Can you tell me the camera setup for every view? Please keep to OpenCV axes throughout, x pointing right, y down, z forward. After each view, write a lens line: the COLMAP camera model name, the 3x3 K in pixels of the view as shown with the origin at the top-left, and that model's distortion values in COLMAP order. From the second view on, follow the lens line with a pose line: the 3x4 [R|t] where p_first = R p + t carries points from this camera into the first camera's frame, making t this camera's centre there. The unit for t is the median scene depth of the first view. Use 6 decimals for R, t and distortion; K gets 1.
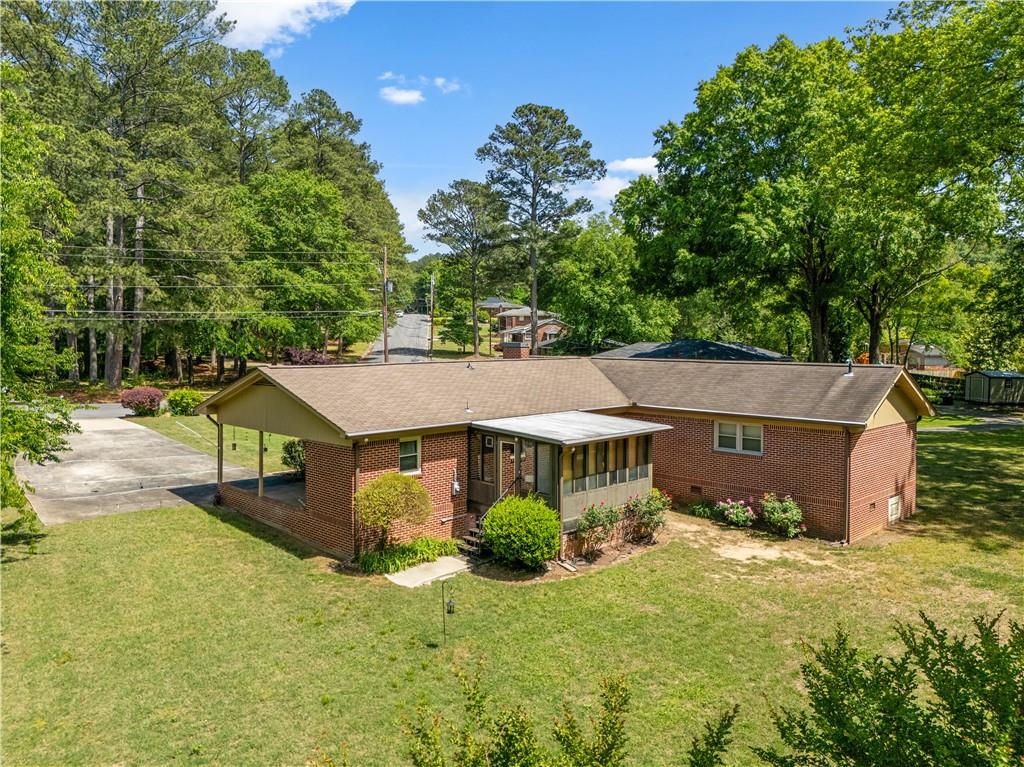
lens RADIAL K [[717.3, 0, 512.0], [0, 717.3, 383.5], [0, 0, 1]] dist [0.042028, -0.000497]
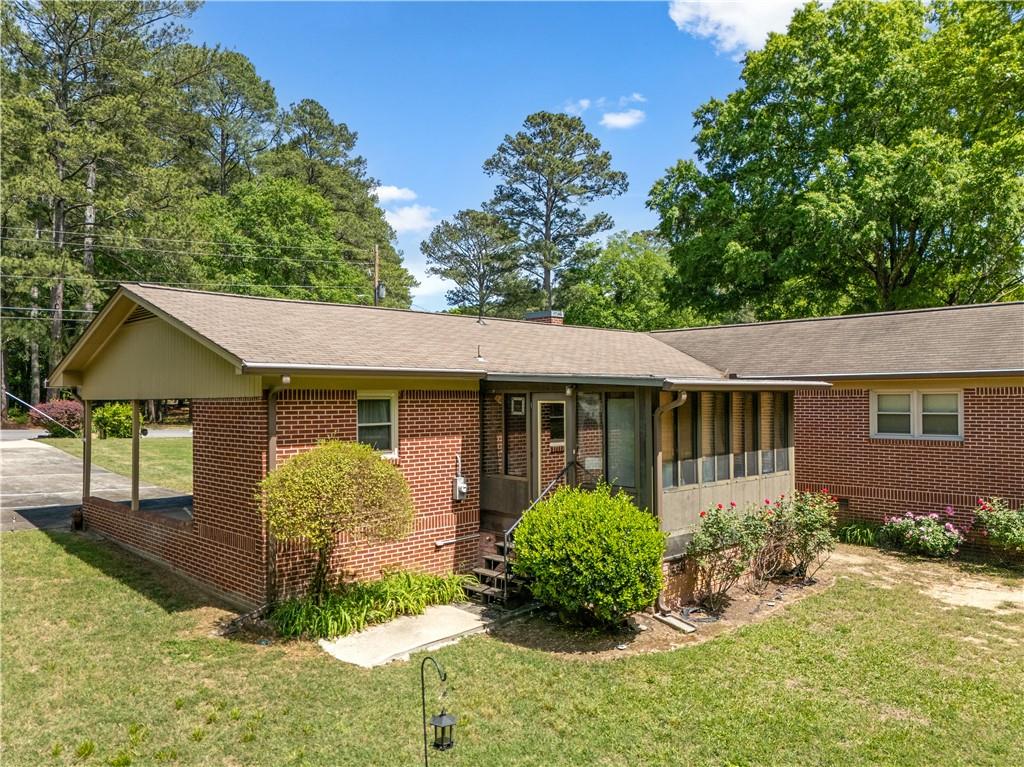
lens RADIAL K [[731.1, 0, 515.5], [0, 731.1, 411.4], [0, 0, 1]] dist [0.027118, -0.002478]
pose [[0.999952, -0.008181, -0.005454, -0.027575], [0.007938, 0.999039, -0.043112, 0.100563], [0.005802, 0.043067, 0.999055, 0.376551]]
